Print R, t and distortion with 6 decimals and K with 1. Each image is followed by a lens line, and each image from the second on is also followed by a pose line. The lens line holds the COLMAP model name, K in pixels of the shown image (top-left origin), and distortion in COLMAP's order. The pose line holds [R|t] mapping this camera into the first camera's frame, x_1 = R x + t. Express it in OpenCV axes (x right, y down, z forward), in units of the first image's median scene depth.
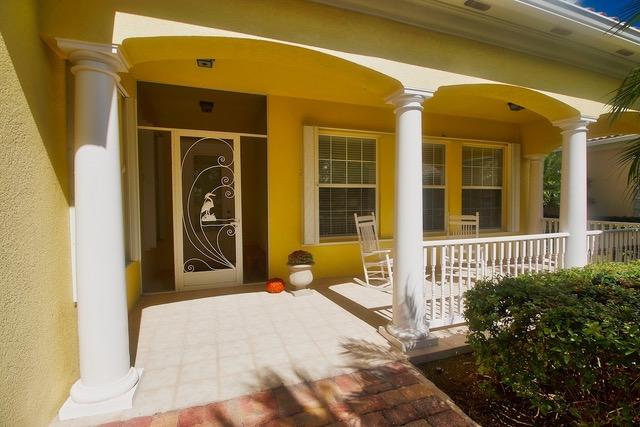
lens RADIAL K [[296.2, 0, 324.6], [0, 296.2, 209.0], [0, 0, 1]] dist [-0.001309, -0.000524]
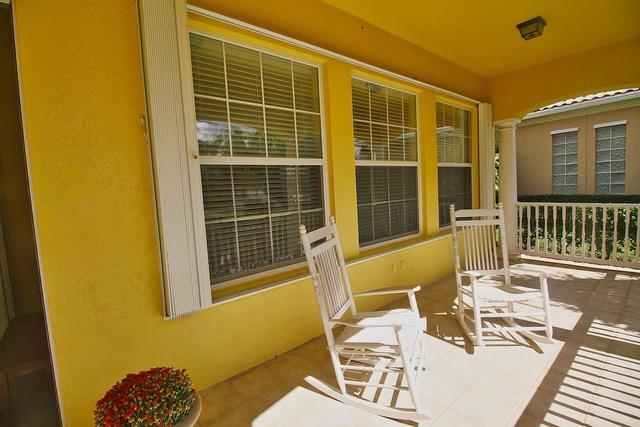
lens RADIAL K [[296.2, 0, 324.6], [0, 296.2, 209.0], [0, 0, 1]] dist [-0.001309, -0.000524]
pose [[0.941814, -0.069595, 0.328850, 0.002817], [0.058332, 0.997327, 0.044006, -0.019769], [-0.331034, -0.022263, 0.943356, 0.541990]]
